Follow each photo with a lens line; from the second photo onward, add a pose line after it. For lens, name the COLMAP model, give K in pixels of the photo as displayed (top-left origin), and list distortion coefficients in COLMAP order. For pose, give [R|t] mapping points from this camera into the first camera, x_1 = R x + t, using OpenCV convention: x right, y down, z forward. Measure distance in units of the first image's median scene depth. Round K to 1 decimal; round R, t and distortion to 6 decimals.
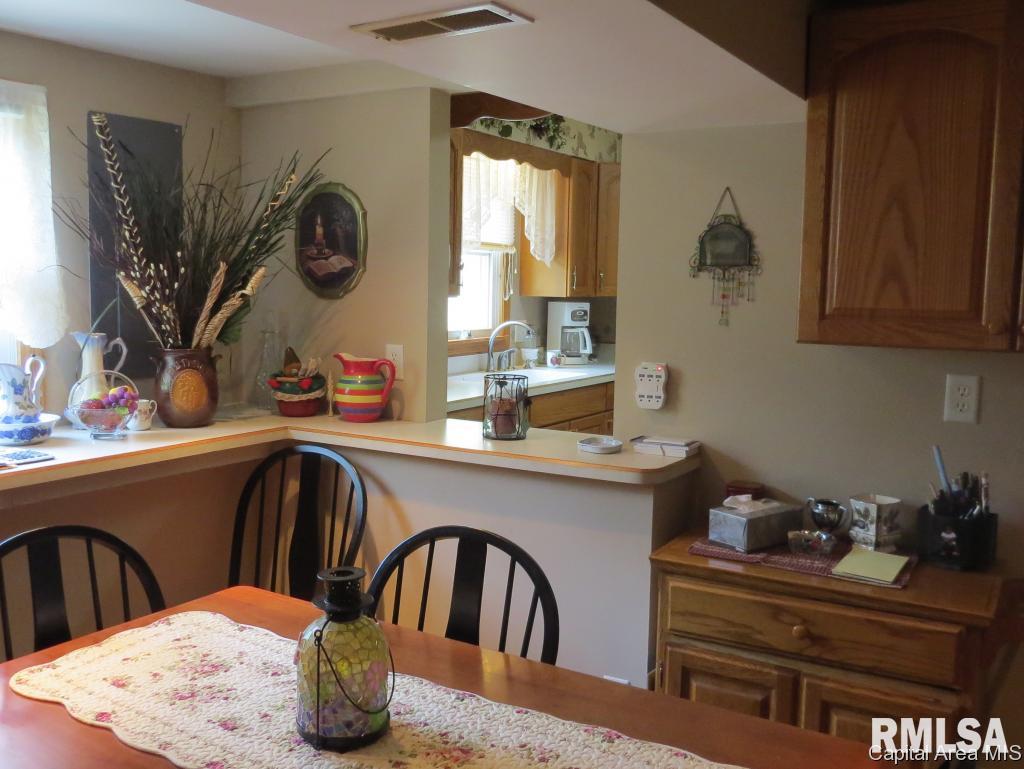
lens RADIAL K [[961.8, 0, 512.0], [0, 961.8, 384.5], [0, 0, 1]] dist [-0.056635, 0.007411]
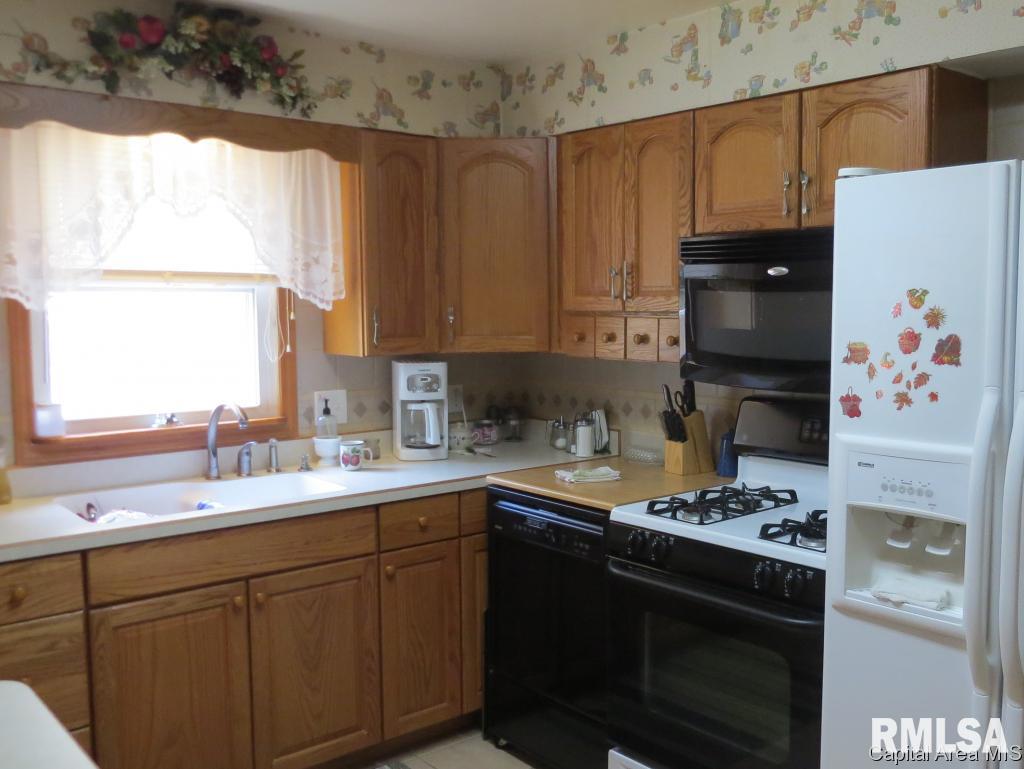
lens RADIAL K [[961.8, 0, 512.0], [0, 961.8, 384.5], [0, 0, 1]] dist [-0.056635, 0.007411]
pose [[0.948233, 0.000917, -0.317575, 0.342845], [-0.012080, 0.999376, -0.033182, -0.054026], [0.317347, 0.035301, 0.947652, 0.449782]]
